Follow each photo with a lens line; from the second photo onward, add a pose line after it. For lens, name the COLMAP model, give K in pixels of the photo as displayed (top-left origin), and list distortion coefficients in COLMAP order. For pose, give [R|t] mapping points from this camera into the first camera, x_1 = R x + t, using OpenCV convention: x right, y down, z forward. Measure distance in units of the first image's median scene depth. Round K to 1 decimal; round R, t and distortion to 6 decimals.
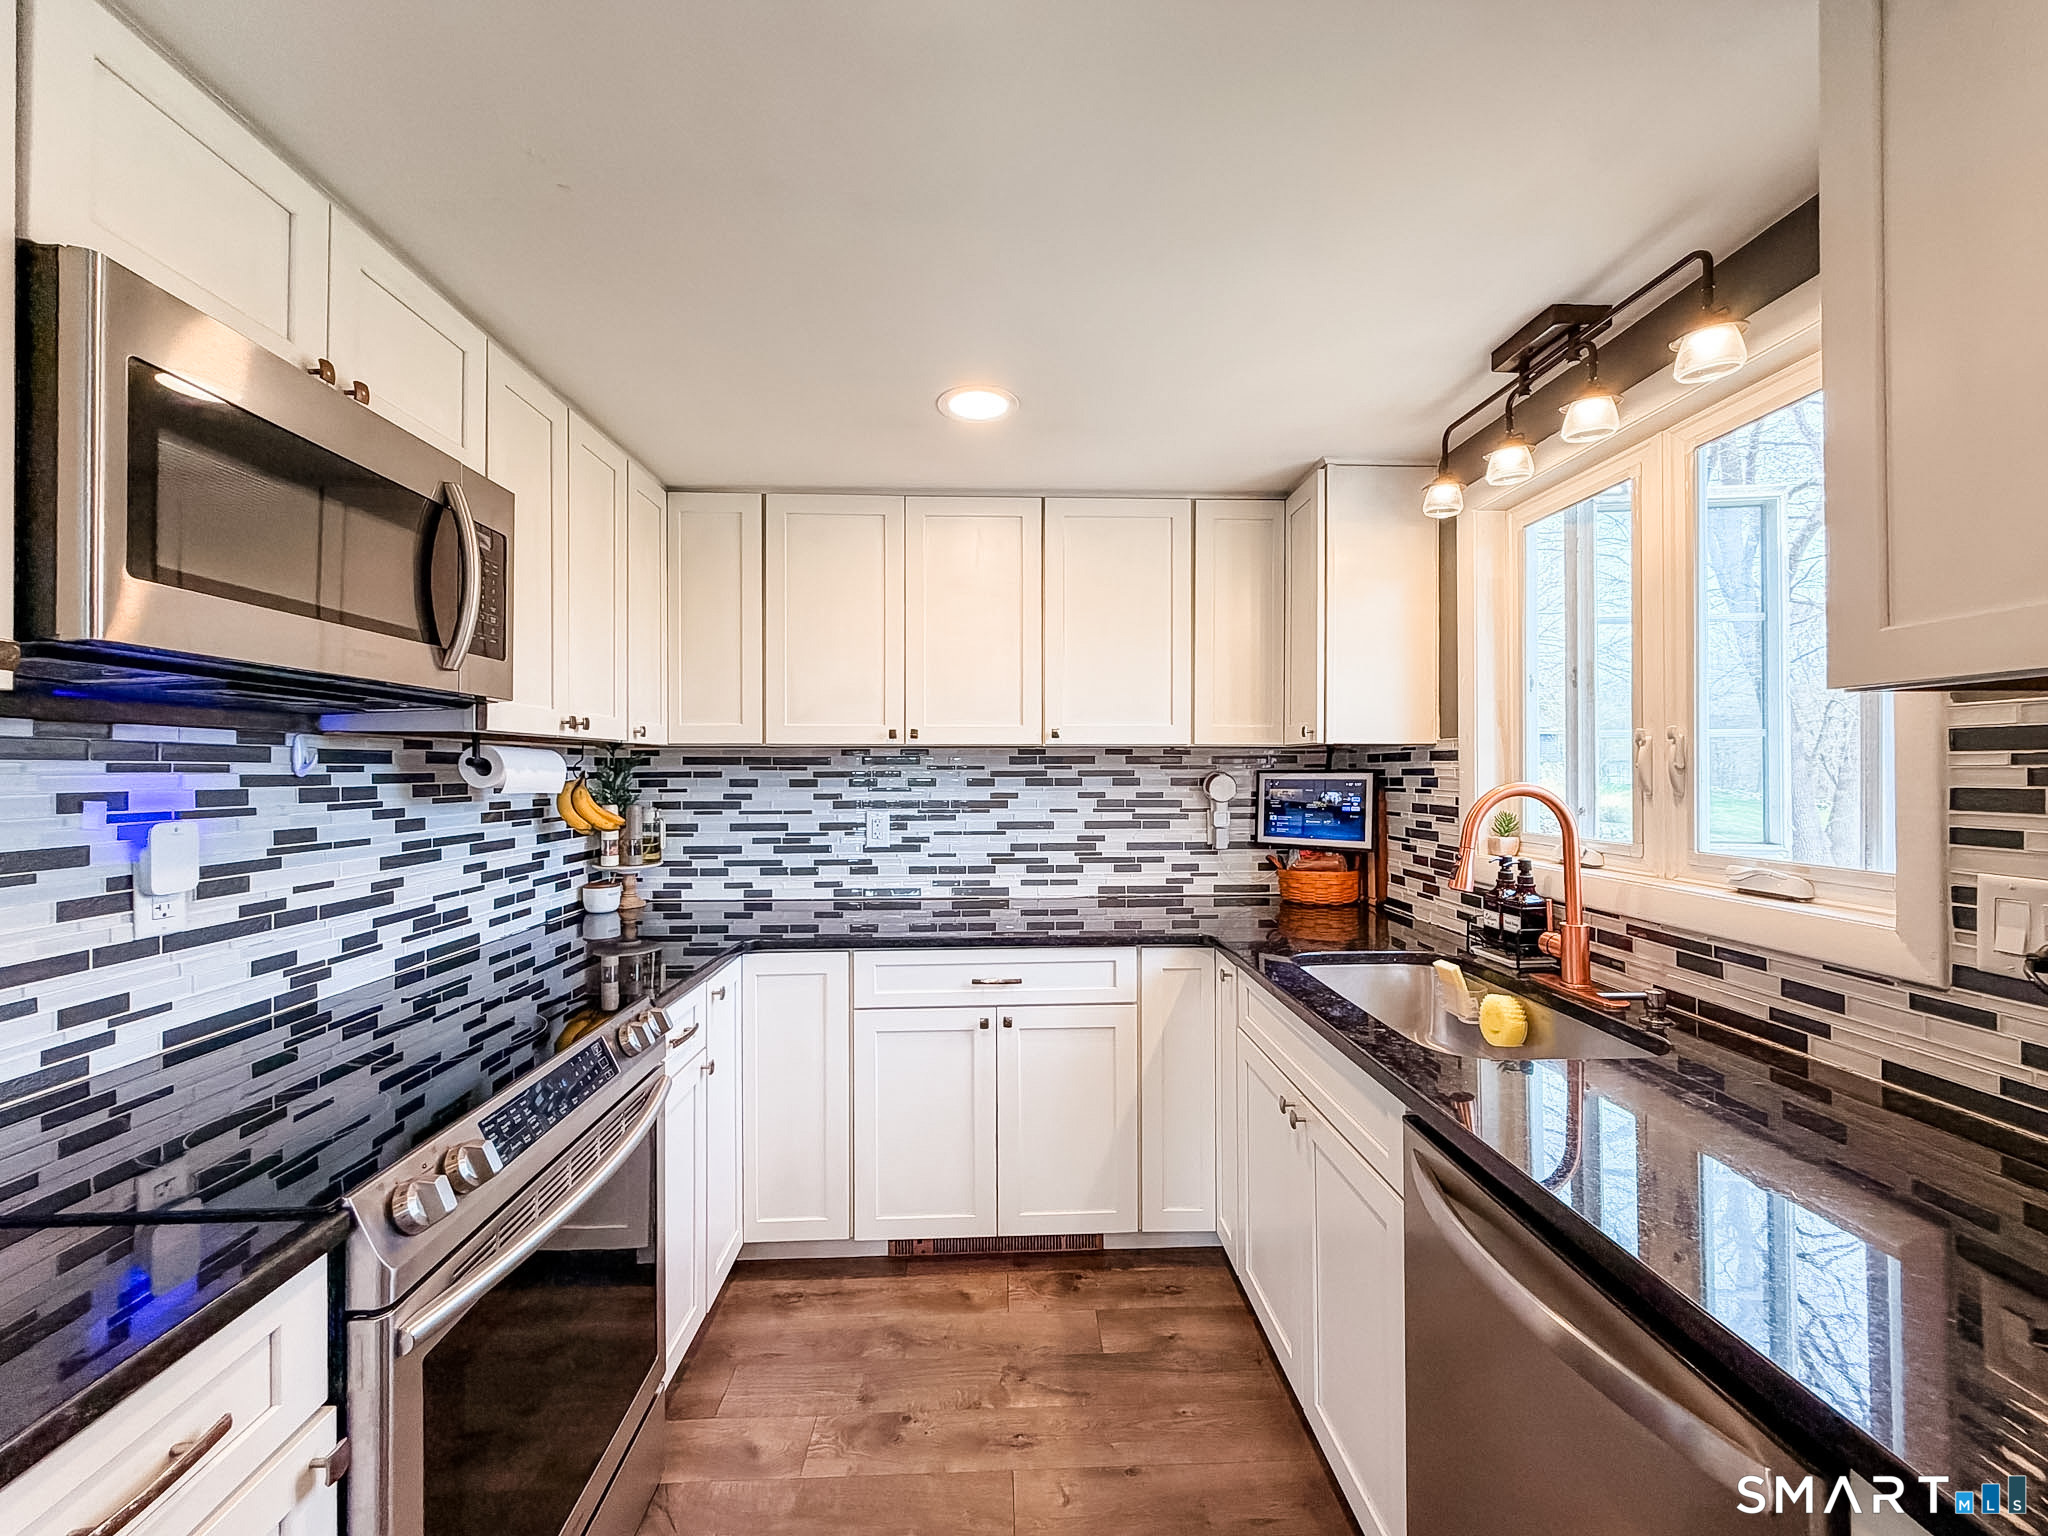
lens RADIAL K [[834.7, 0, 1024.0], [0, 834.7, 768.0], [0, 0, 1]] dist [0.001014, -0.000230]
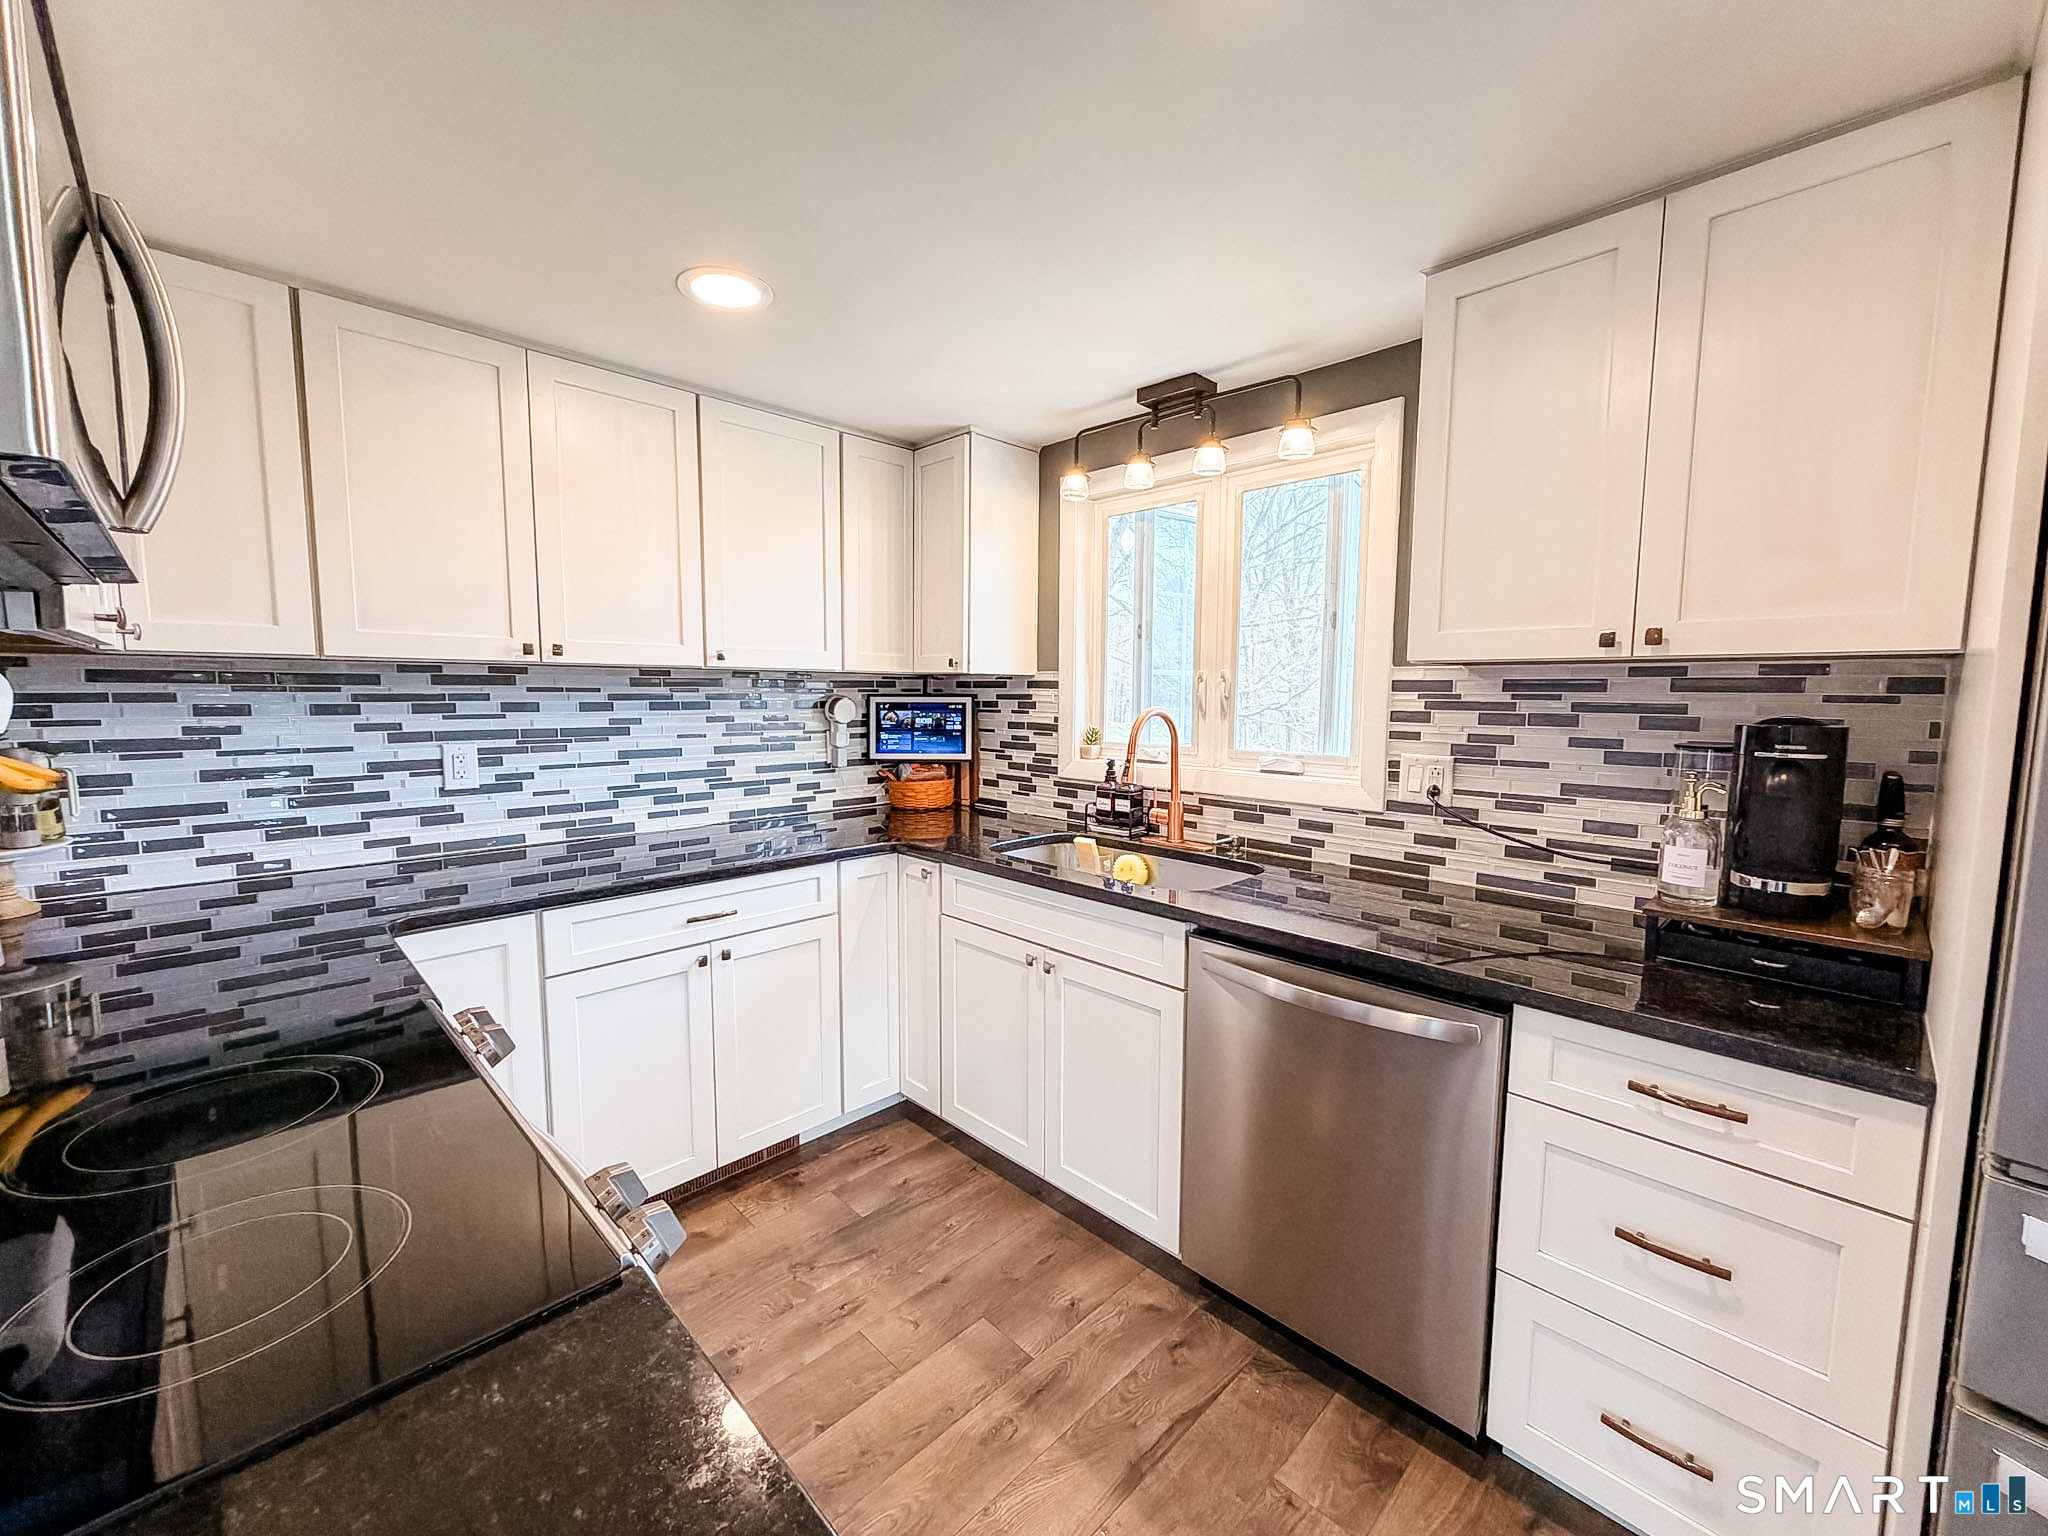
lens RADIAL K [[819.1, 0, 1024.0], [0, 819.1, 768.0], [0, 0, 1]] dist [0.002359, -0.000803]
pose [[0.735159, -0.057641, 0.675439, -0.381586], [-0.010878, 0.995247, 0.096772, -0.008597], [-0.677807, -0.078490, 0.731038, 0.078729]]
